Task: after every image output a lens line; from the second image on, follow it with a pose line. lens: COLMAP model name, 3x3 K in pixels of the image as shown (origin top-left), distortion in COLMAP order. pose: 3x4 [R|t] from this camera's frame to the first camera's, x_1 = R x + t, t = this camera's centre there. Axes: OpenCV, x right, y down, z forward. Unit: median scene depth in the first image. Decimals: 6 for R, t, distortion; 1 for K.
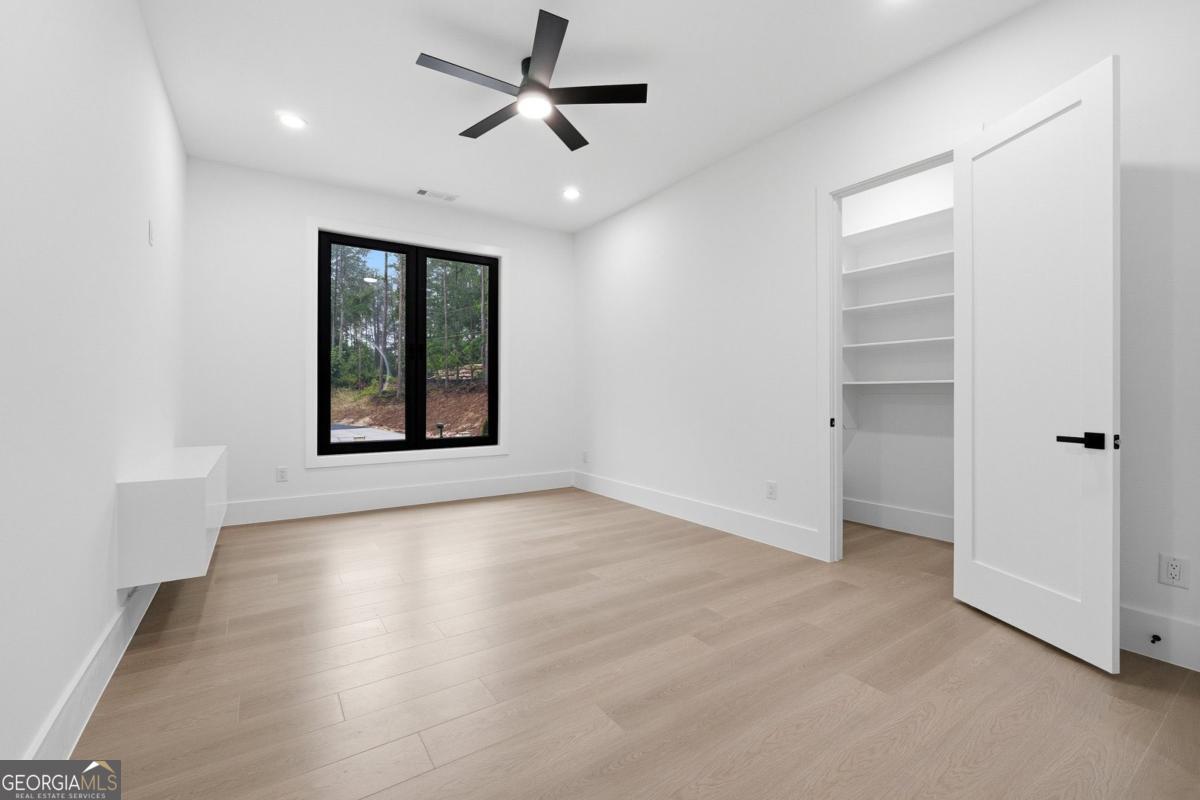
lens RADIAL K [[508.4, 0, 600.9], [0, 508.4, 392.8], [0, 0, 1]] dist [-0.002437, -0.000186]
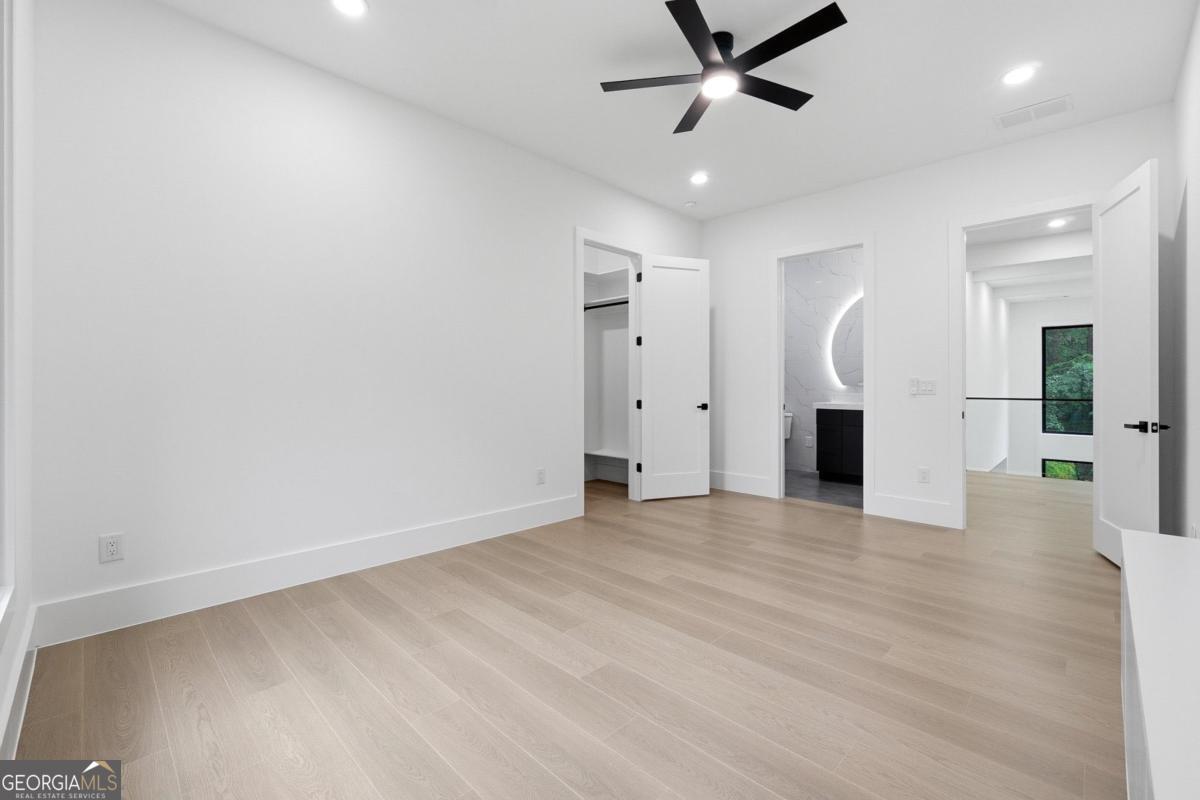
lens RADIAL K [[508.4, 0, 600.9], [0, 508.4, 392.8], [0, 0, 1]] dist [-0.002437, -0.000186]
pose [[-0.206310, -0.005906, 0.978469, -0.962420], [0.000889, 0.999980, 0.006224, 0.006088], [-0.978486, 0.002154, -0.206301, 1.373383]]
